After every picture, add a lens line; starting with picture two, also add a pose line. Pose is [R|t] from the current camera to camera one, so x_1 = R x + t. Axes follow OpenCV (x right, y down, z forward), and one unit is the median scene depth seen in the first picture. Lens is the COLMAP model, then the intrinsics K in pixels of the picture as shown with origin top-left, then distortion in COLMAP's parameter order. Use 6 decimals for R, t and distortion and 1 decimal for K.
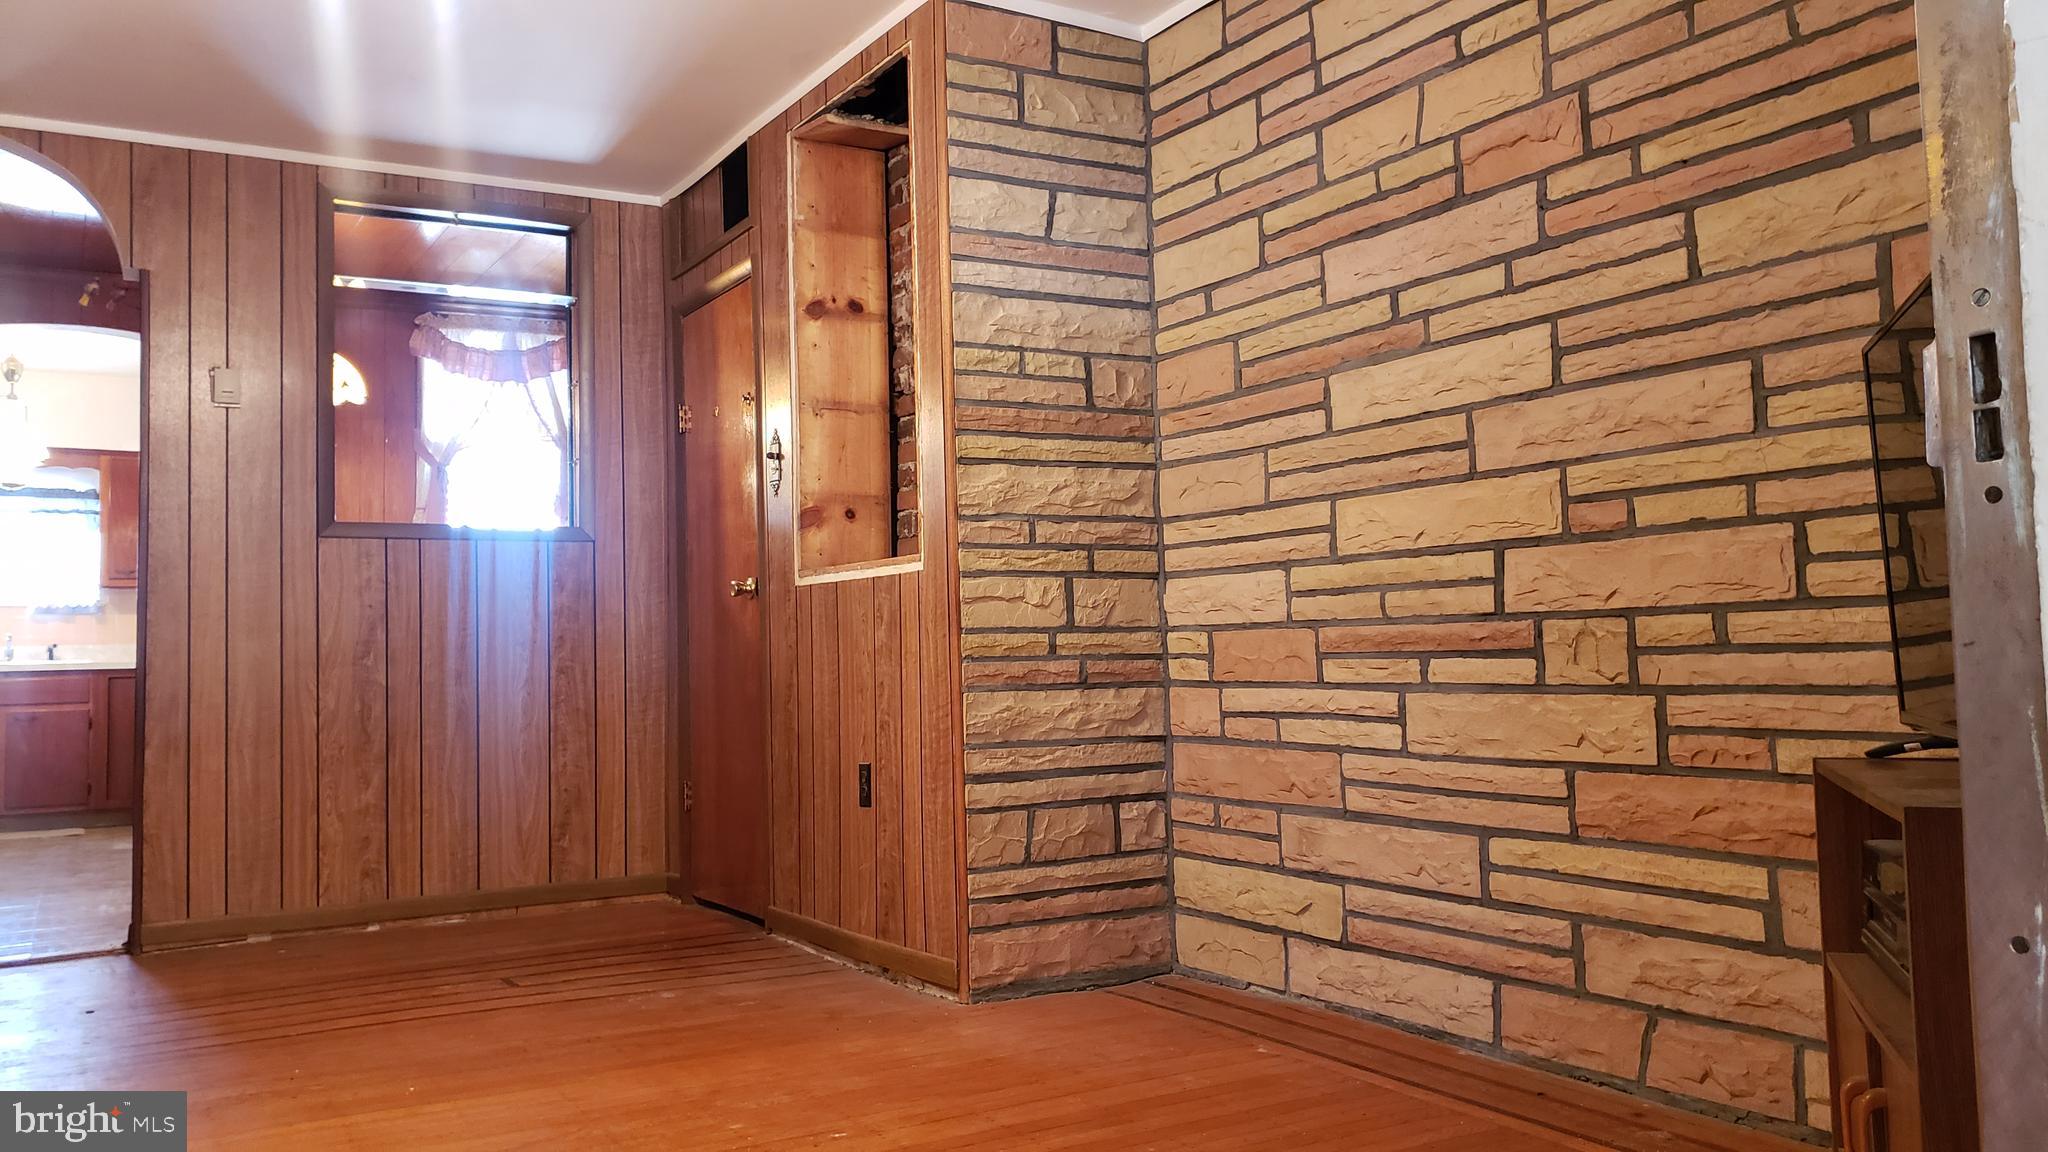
lens RADIAL K [[1586.3, 0, 1017.0], [0, 1586.3, 564.0], [0, 0, 1]] dist [0.049378, -0.081215]
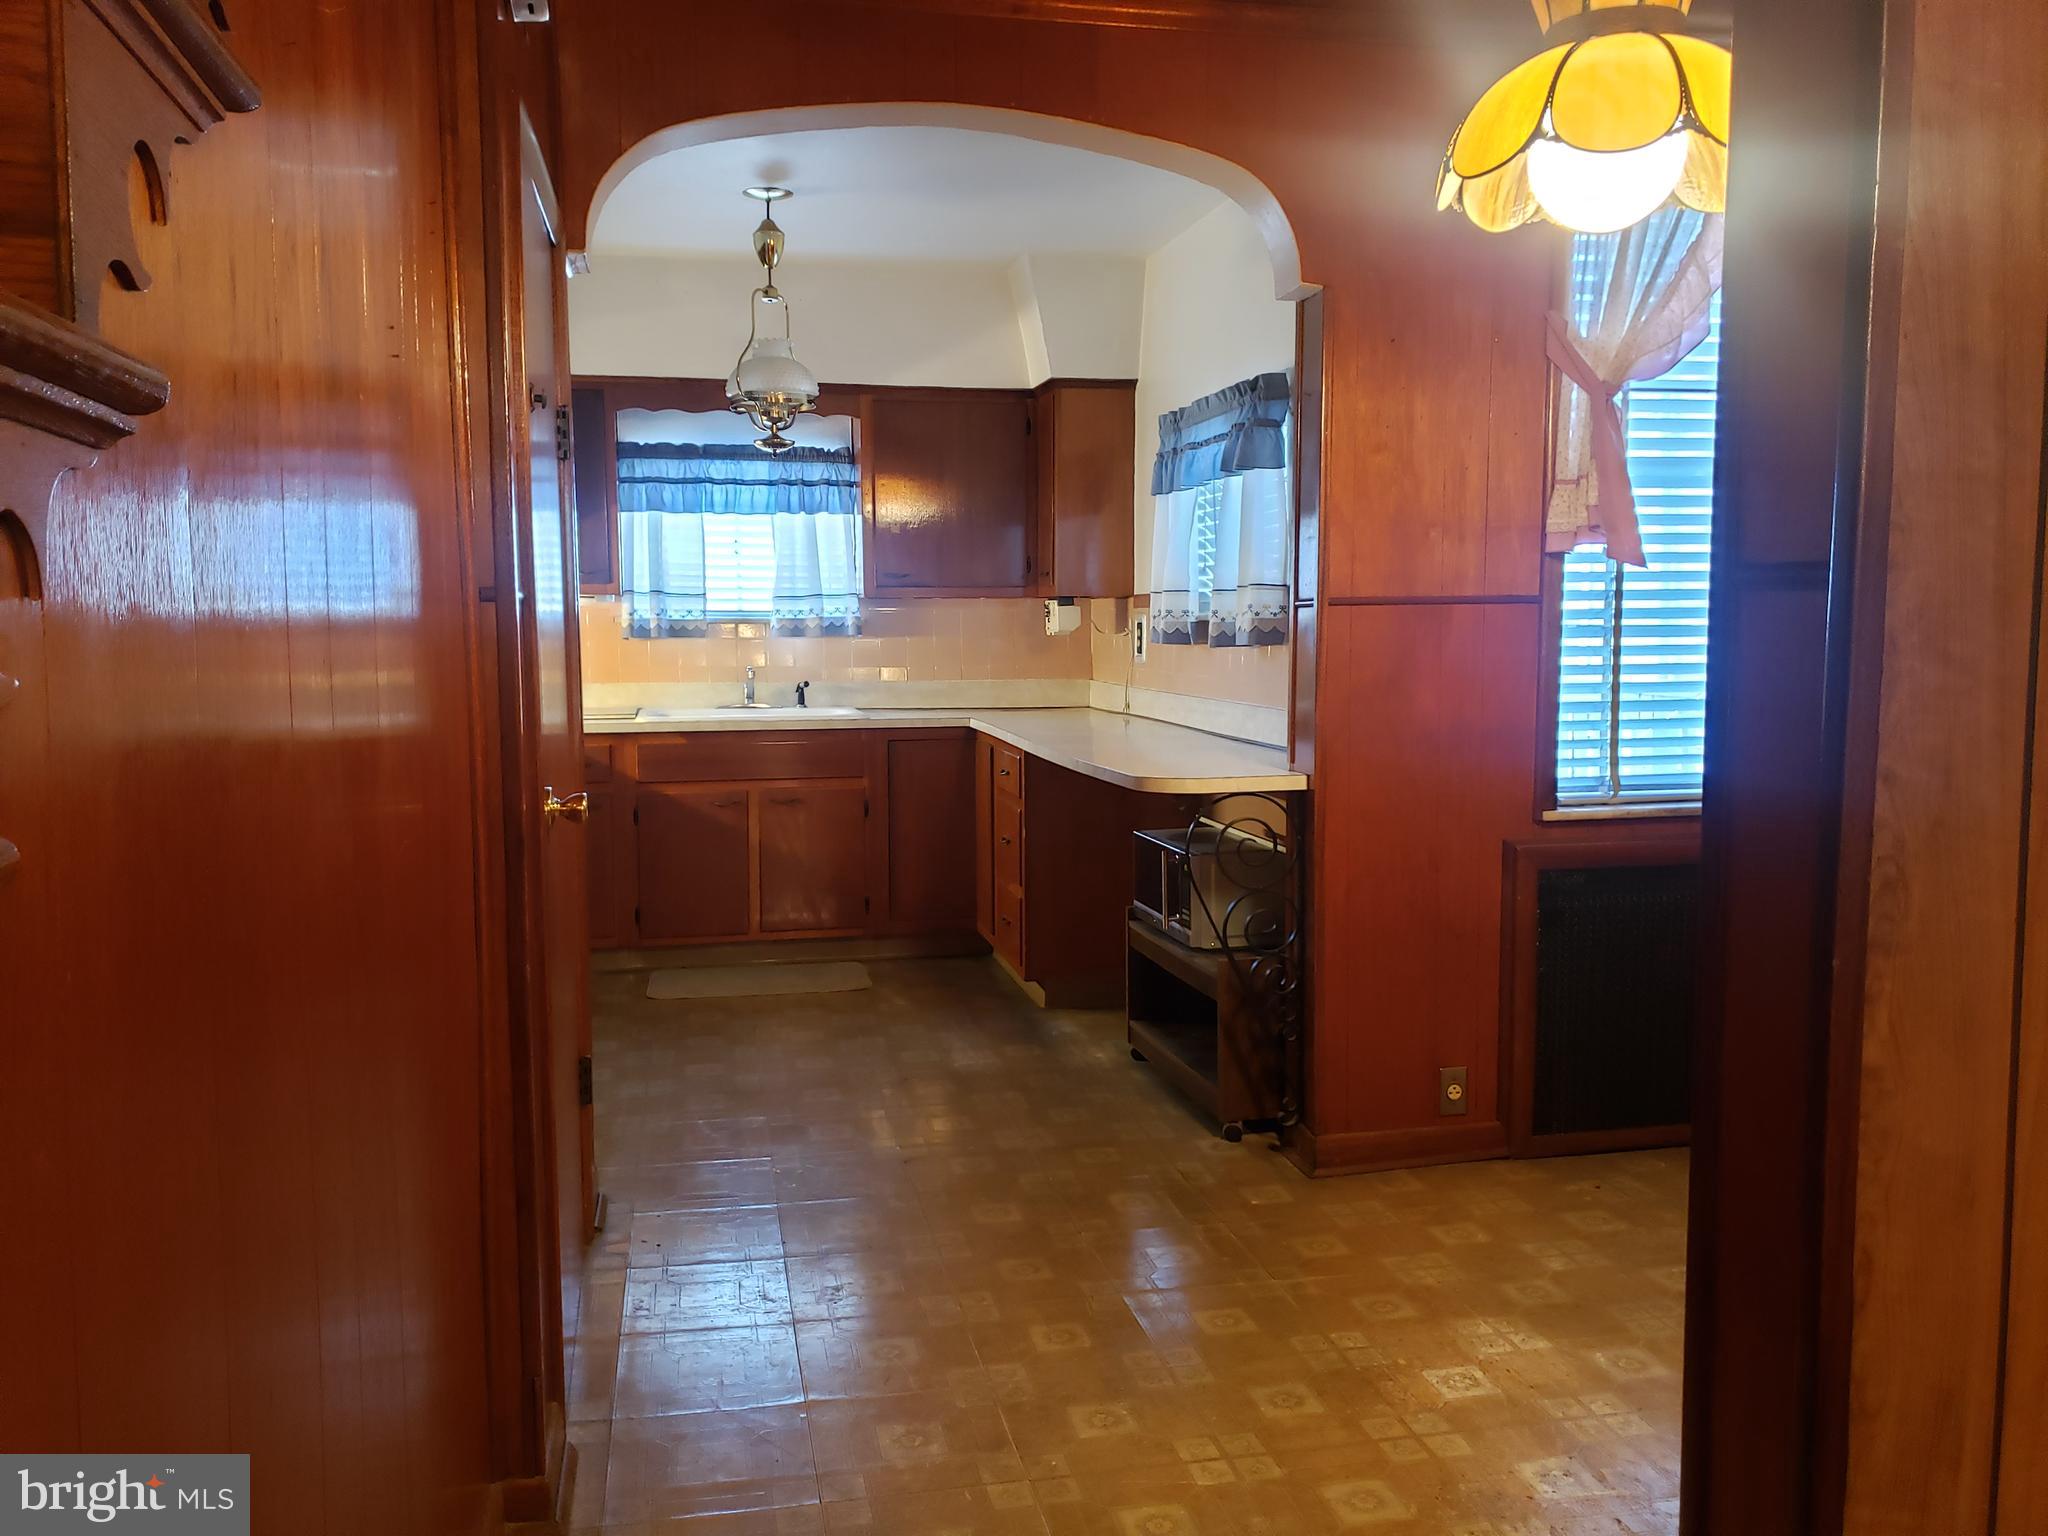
lens RADIAL K [[1587.8, 0, 1026.0], [0, 1587.8, 749.3], [0, 0, 1]] dist [0.032803, -0.028746]
pose [[0.949196, 0.045468, -0.311382, -0.686192], [0.001195, 0.988979, 0.148053, -0.047005], [0.314682, -0.140904, 0.938681, 0.891354]]
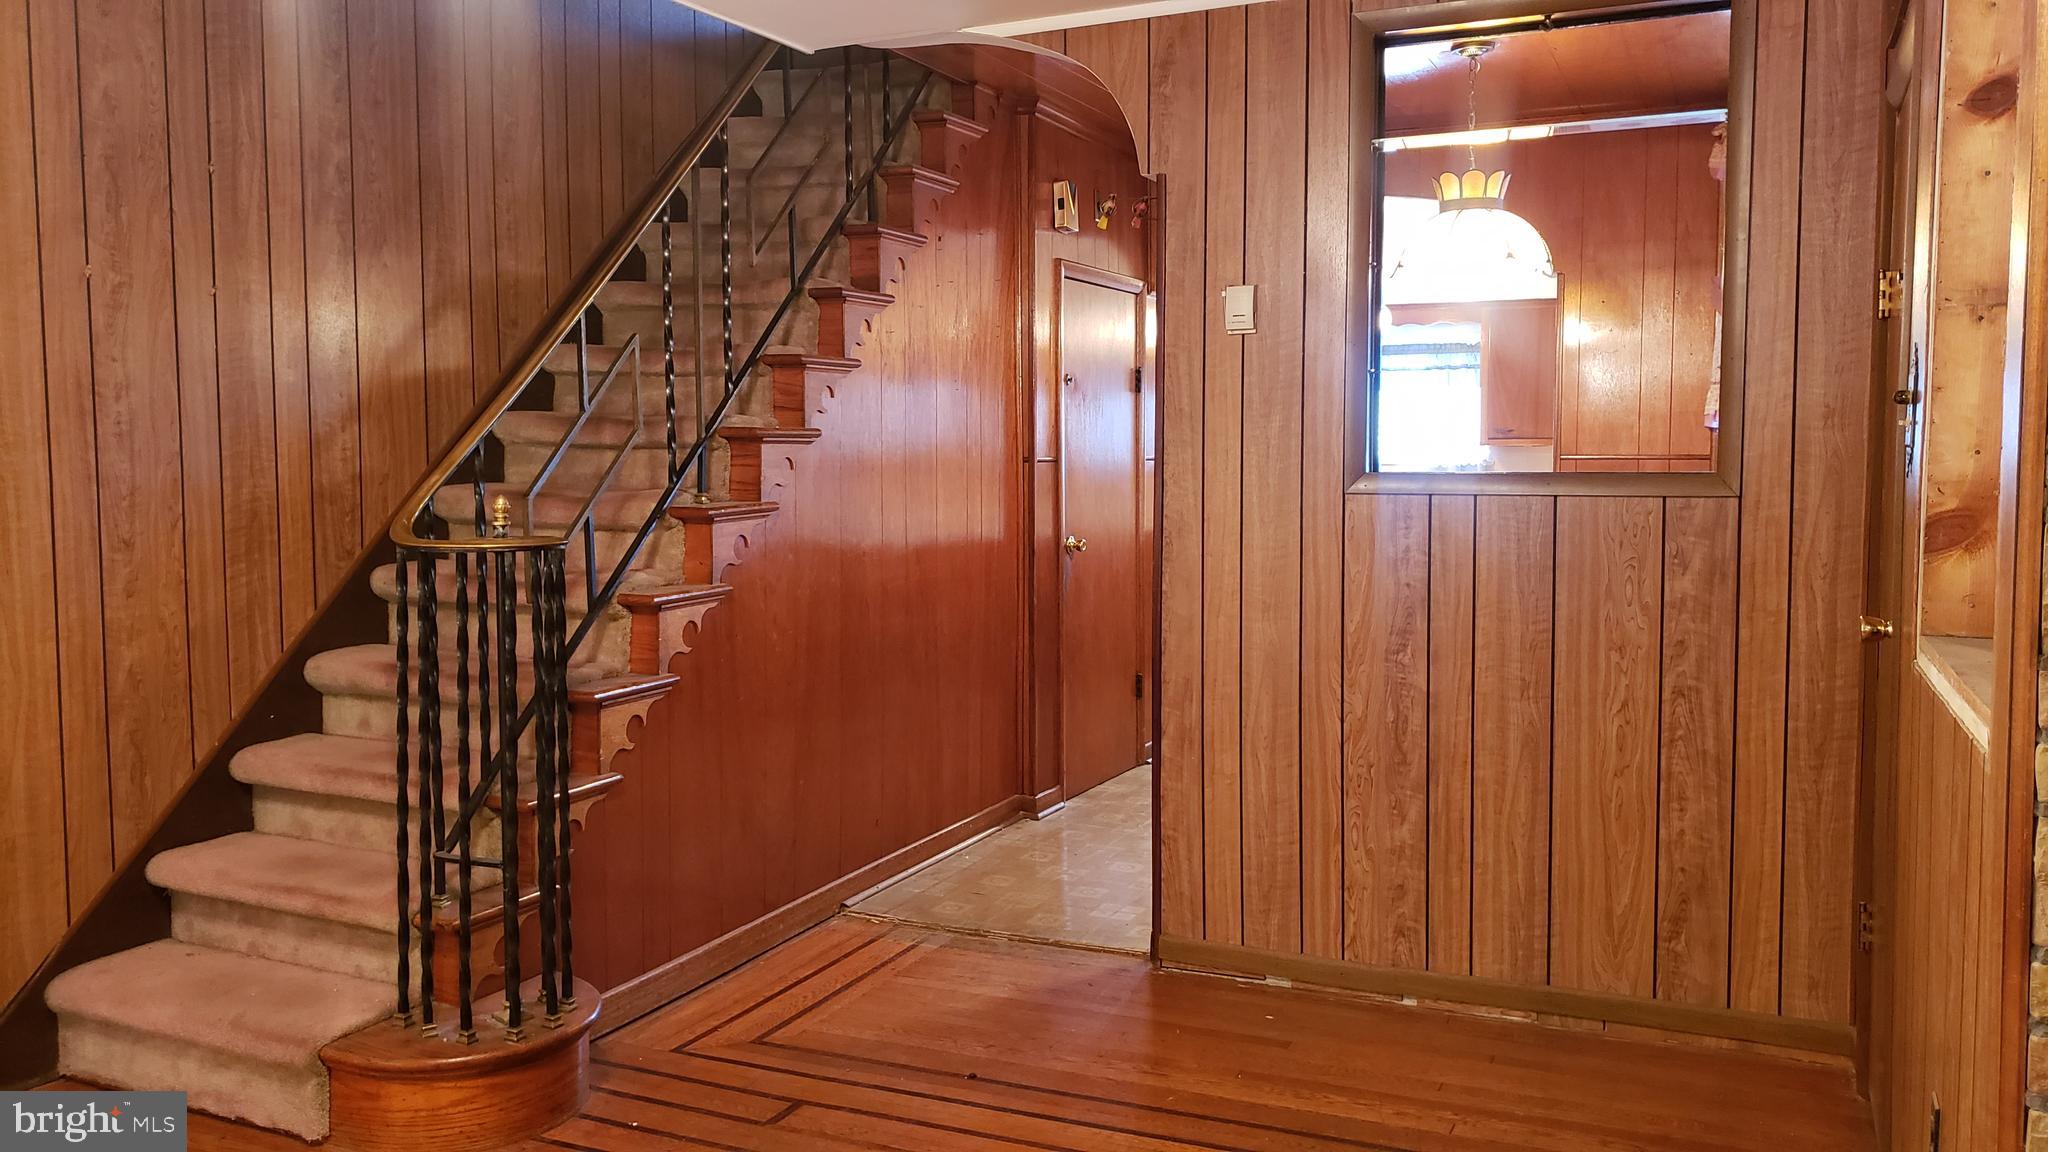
lens RADIAL K [[1586.3, 0, 1026.6], [0, 1586.3, 546.8], [0, 0, 1]] dist [0.049378, -0.081215]
pose [[0.563489, 0.074672, -0.822742, 0.134073], [0.036128, 0.992726, 0.114843, -0.104139], [0.825333, -0.094437, 0.556692, 0.542457]]
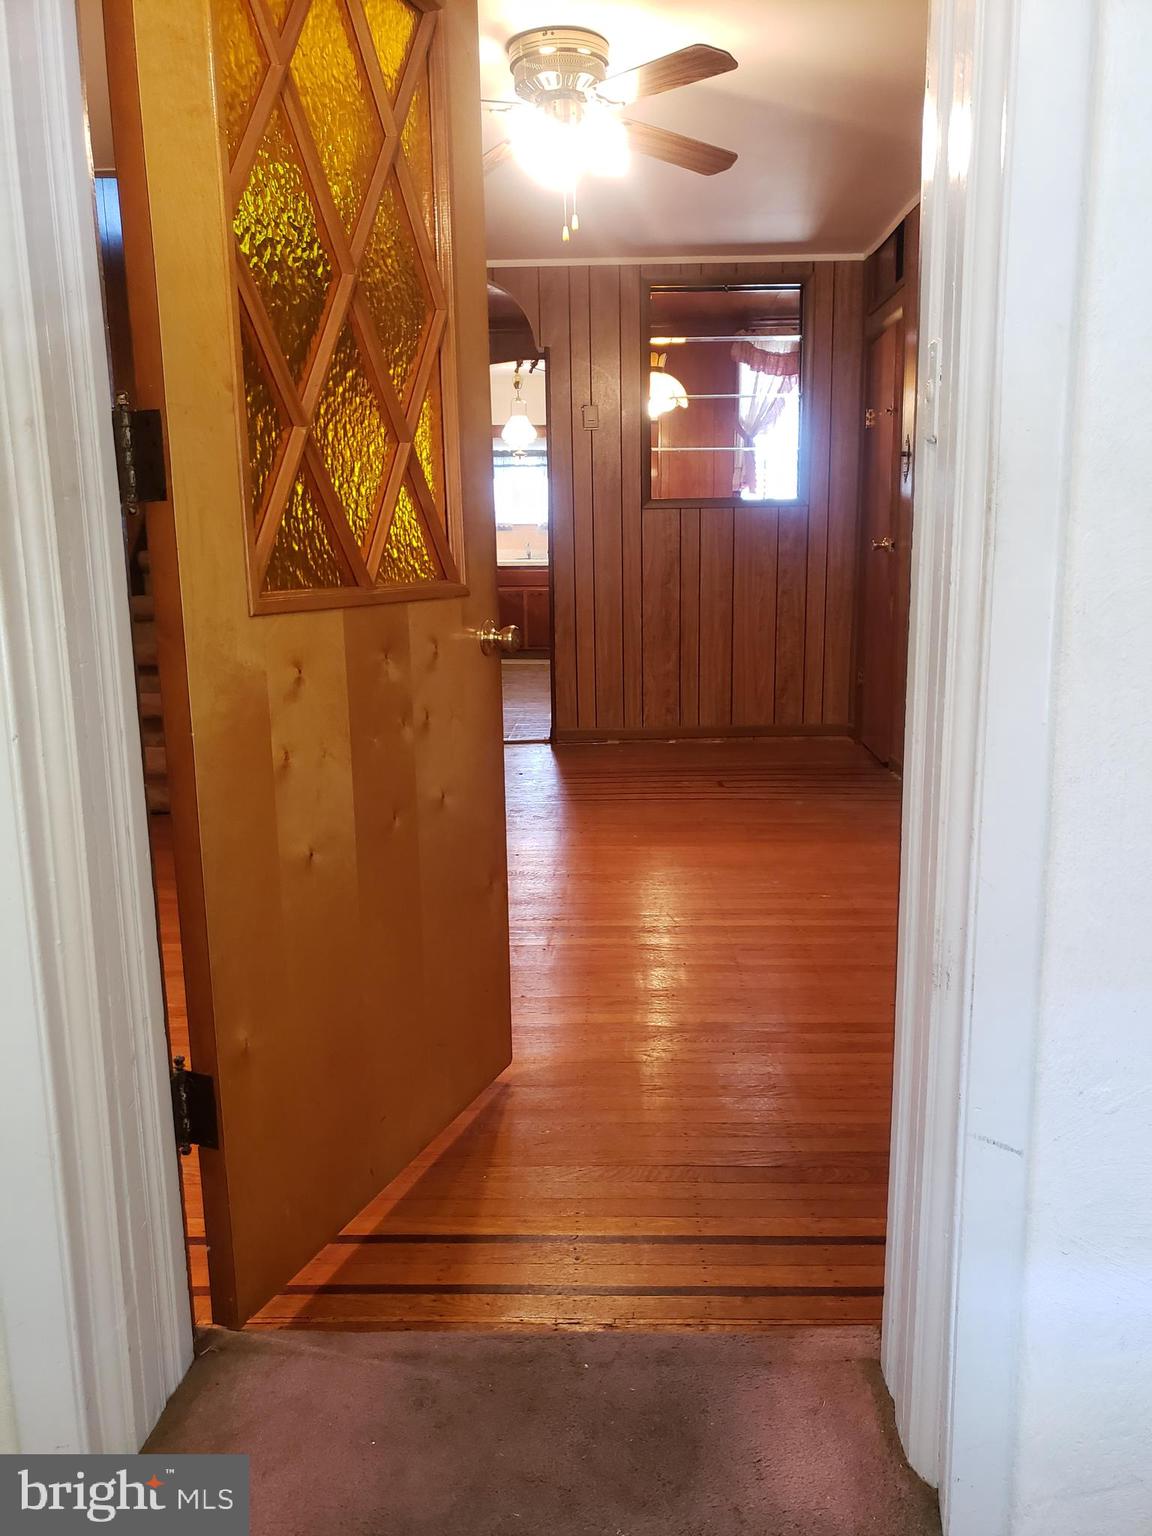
lens RADIAL K [[1190.8, 0, 597.2], [0, 1190.8, 786.9], [0, 0, 1]] dist [0.032803, -0.028746]
pose [[0.854589, 0.118161, -0.505683, 0.227755], [0.022246, 0.964545, 0.262978, -0.080881], [0.518828, -0.235987, 0.821661, -0.139857]]
